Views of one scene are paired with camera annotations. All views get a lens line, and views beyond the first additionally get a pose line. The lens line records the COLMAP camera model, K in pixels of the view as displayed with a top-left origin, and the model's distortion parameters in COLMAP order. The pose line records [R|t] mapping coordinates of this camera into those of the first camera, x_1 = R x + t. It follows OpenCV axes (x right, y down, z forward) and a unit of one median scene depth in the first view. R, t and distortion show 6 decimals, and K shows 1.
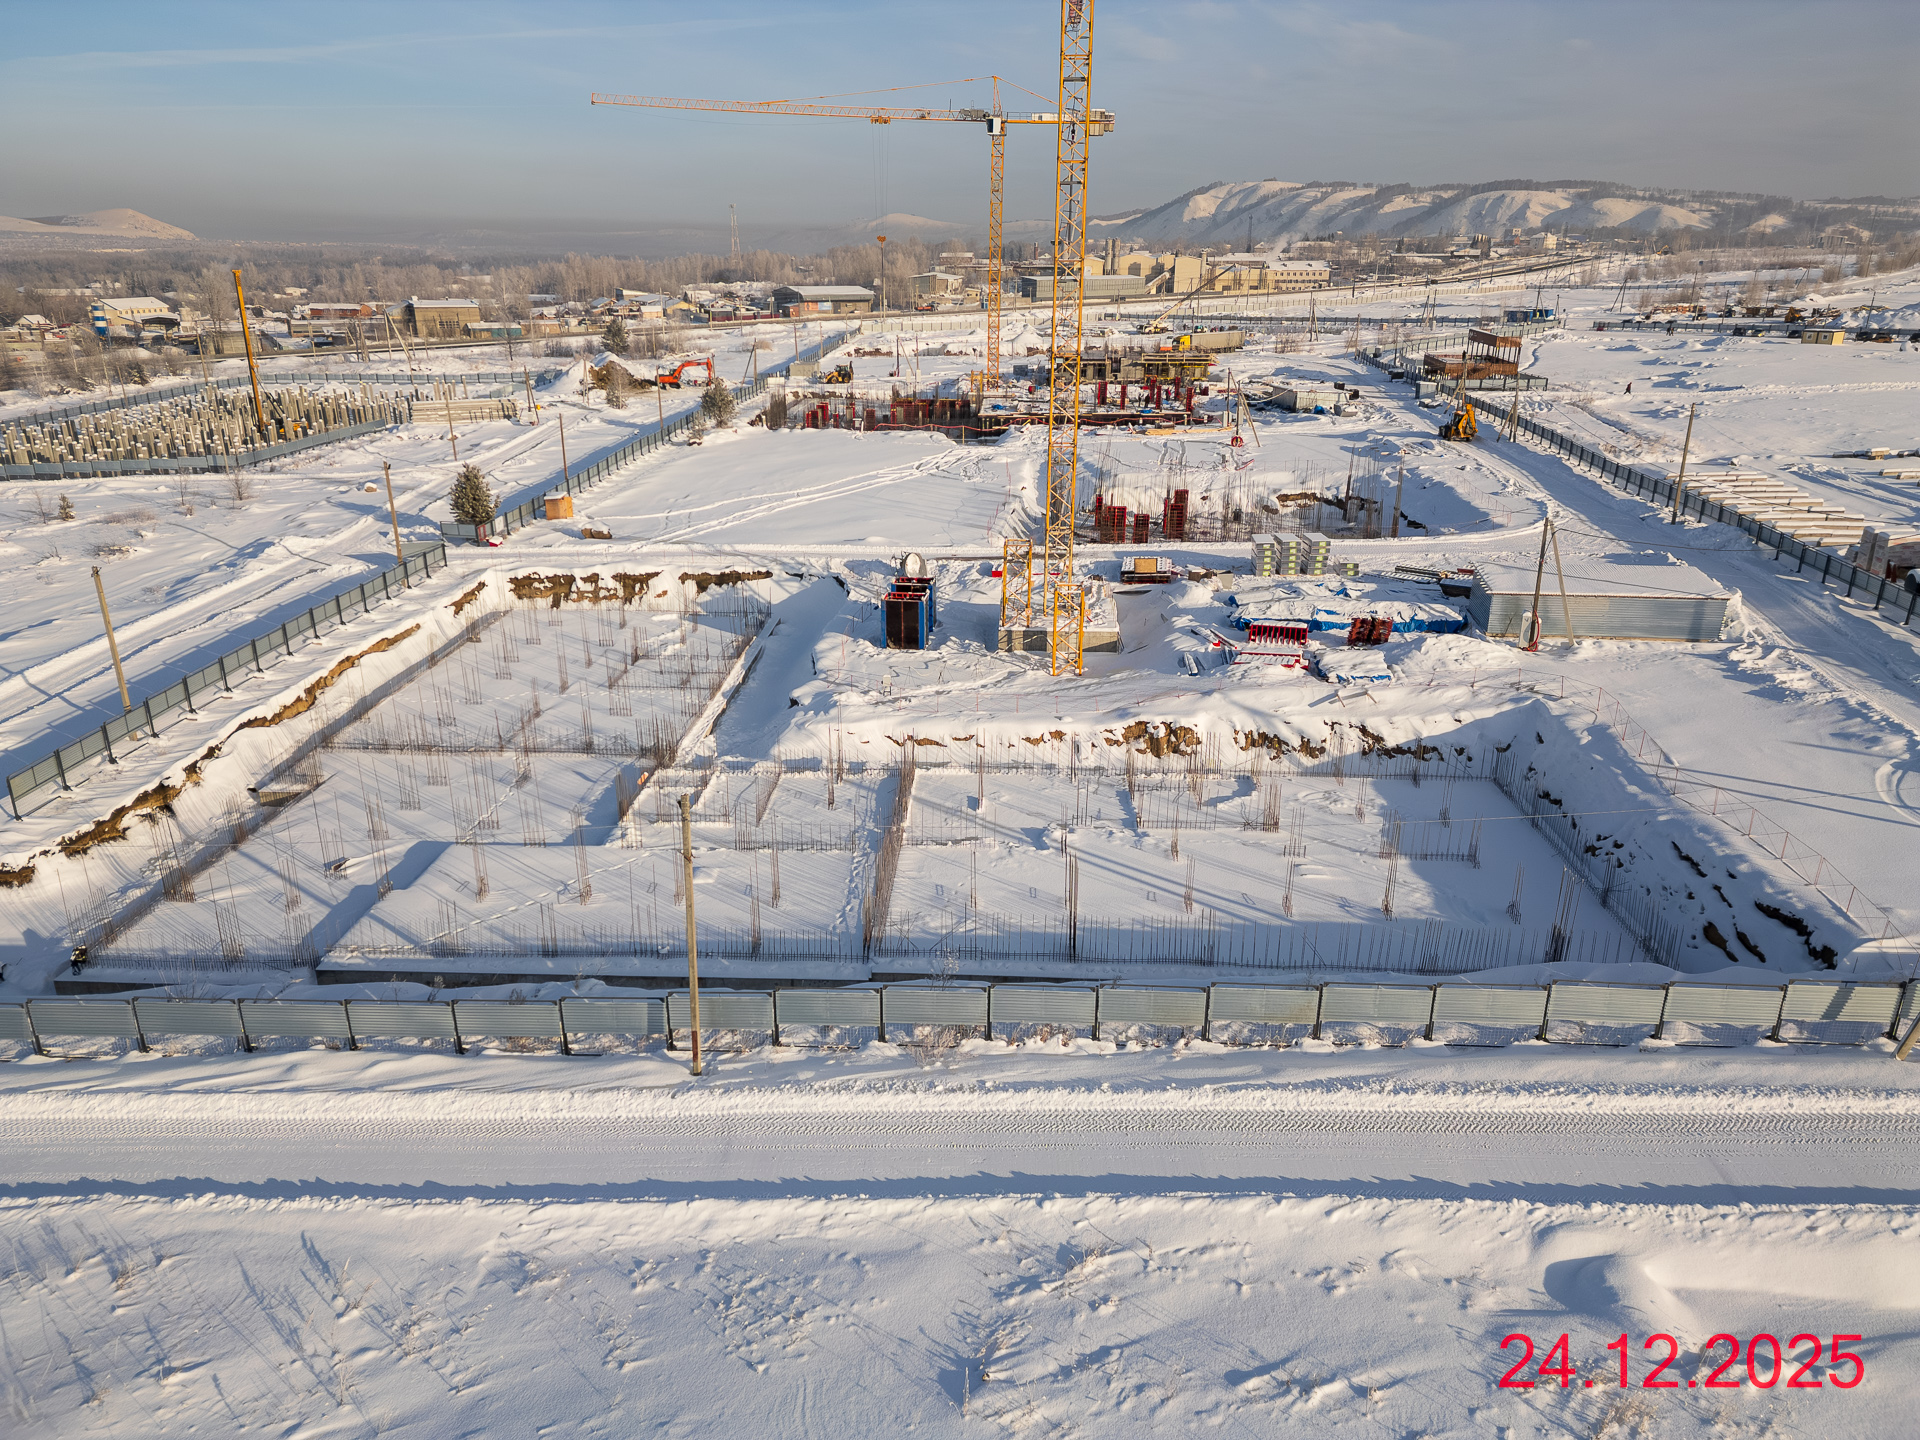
lens RADIAL K [[1326.6, 0, 960.0], [0, 1326.6, 720.0], [0, 0, 1]] dist [0.068466, -0.048025]
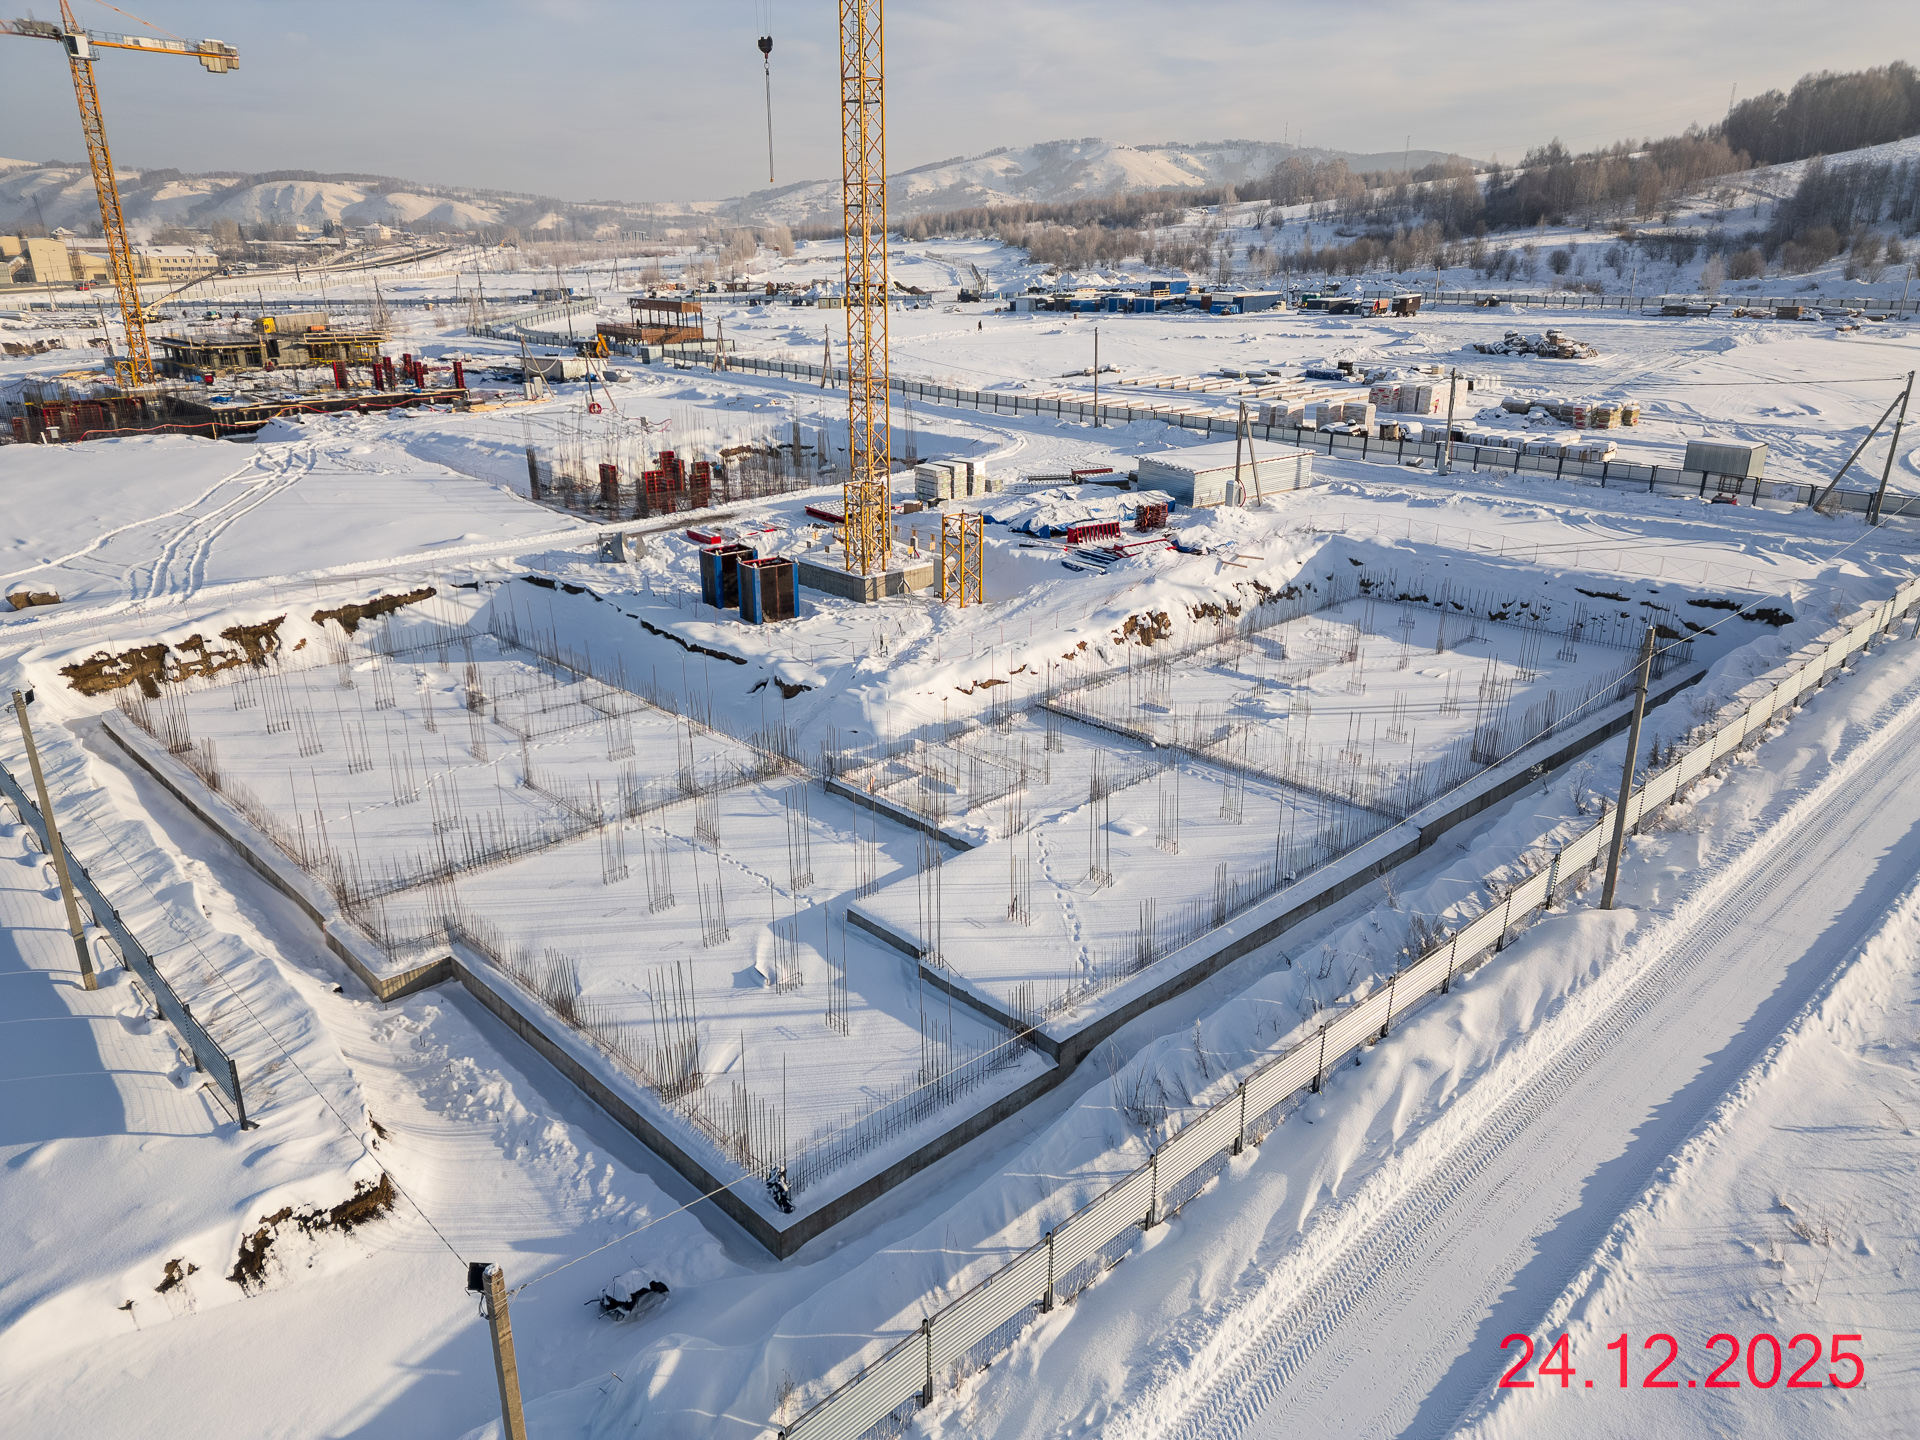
lens RADIAL K [[1346.5, 0, 960.0], [0, 1346.5, 720.0], [0, 0, 1]] dist [0.013588, -0.000343]
pose [[0.682576, -0.245051, 0.688505, -0.259807], [0.244010, 0.964461, 0.101360, -0.022169], [-0.688875, 0.098817, 0.718113, 0.122261]]
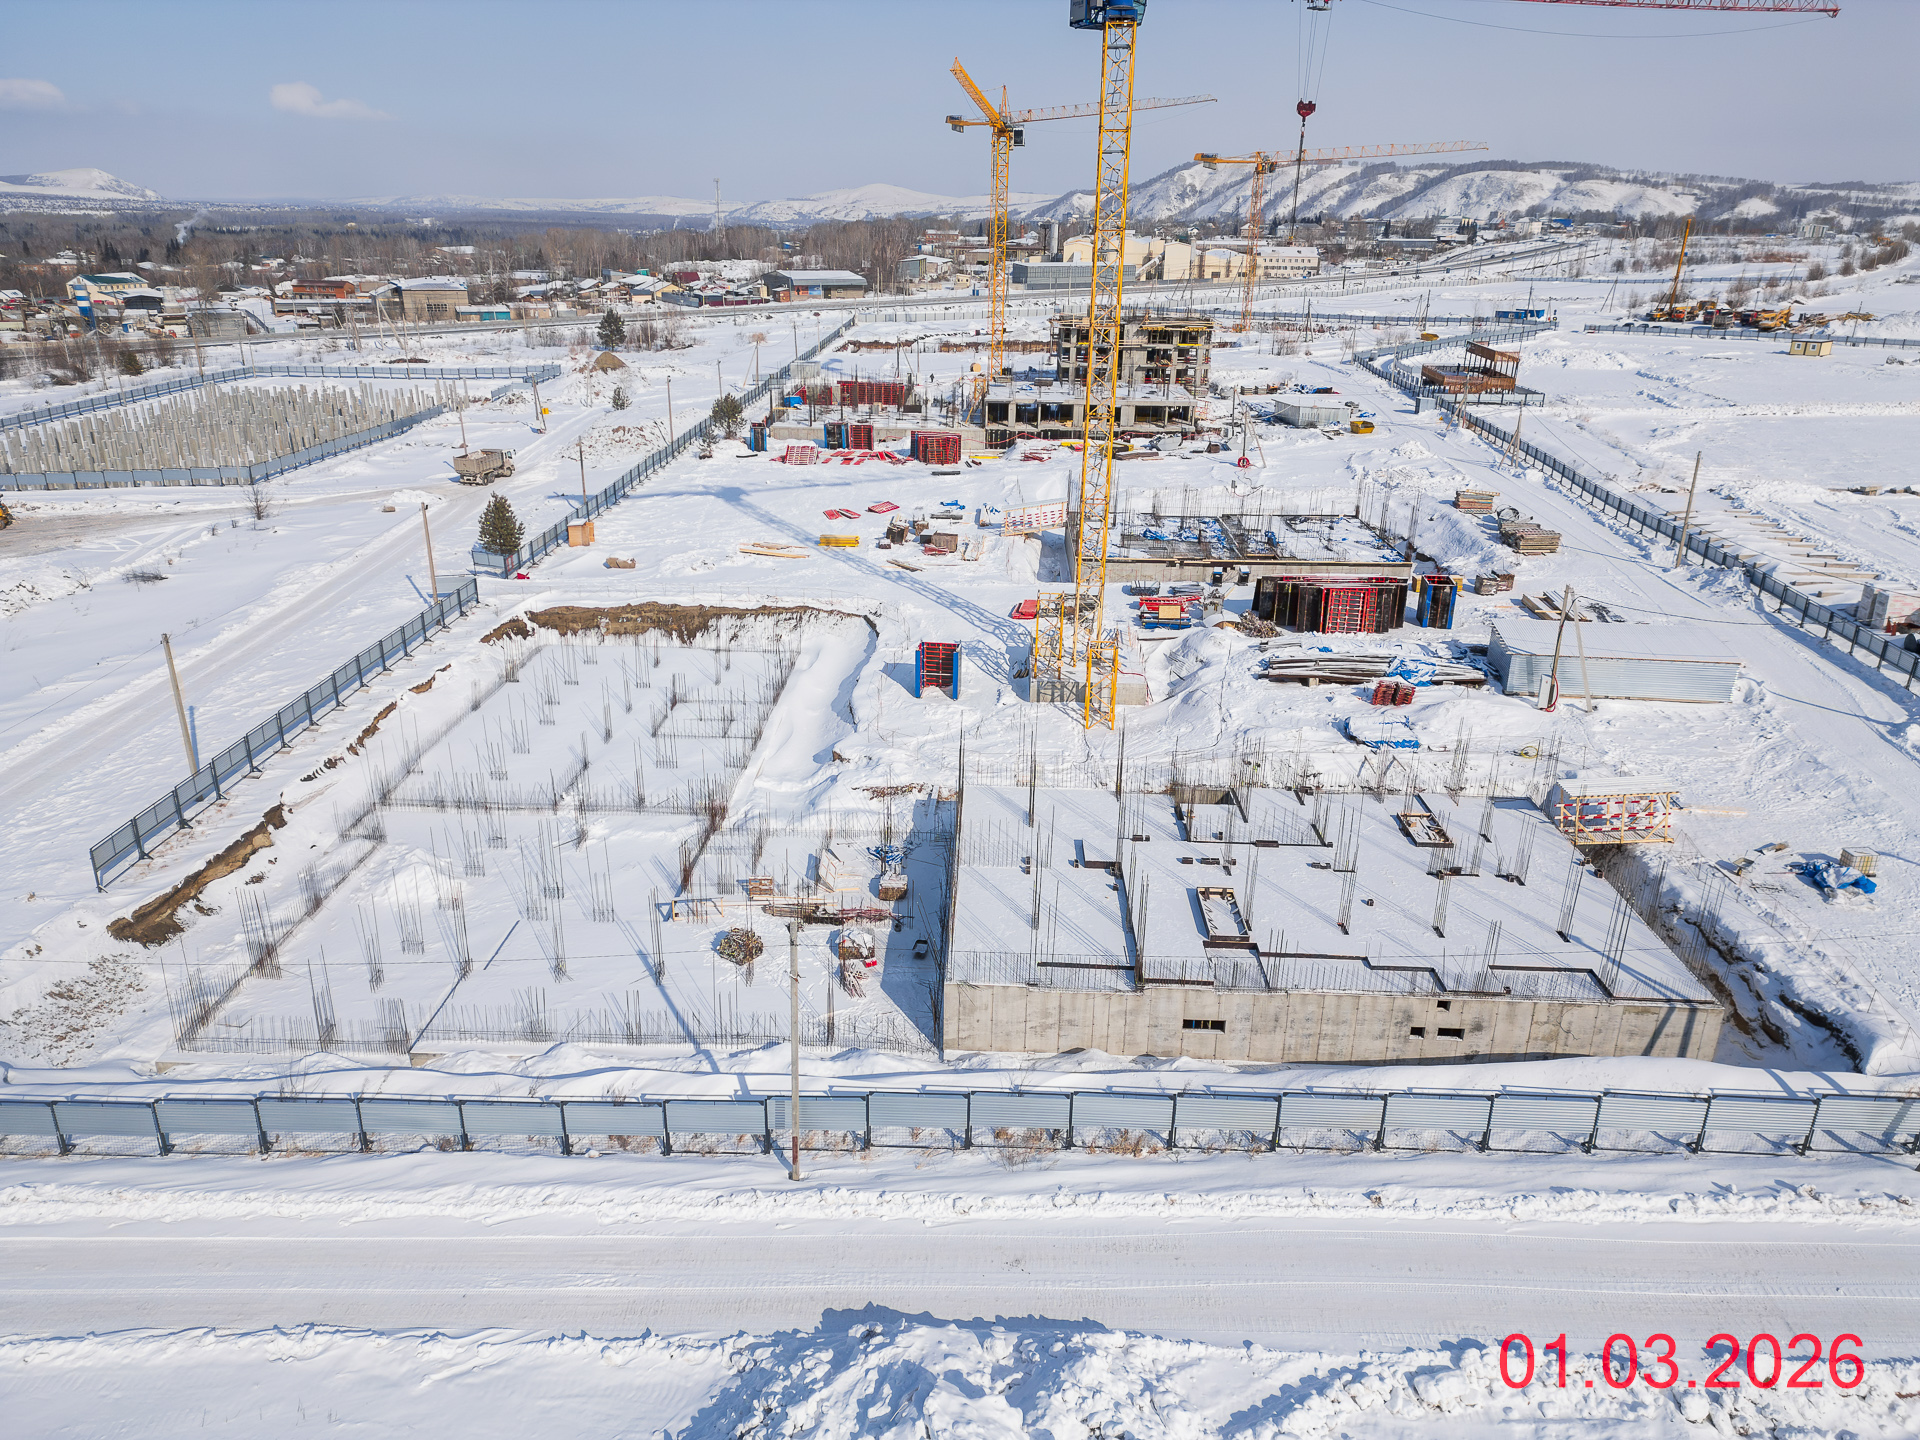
lens RADIAL K [[1326.6, 0, 960.0], [0, 1326.6, 720.0], [0, 0, 1]] dist [0.068466, -0.048025]
pose [[0.999864, 0.005390, 0.015570, -0.017798], [-0.005690, 0.999798, 0.019268, -0.024245], [-0.015463, -0.019354, 0.999693, -0.011127]]
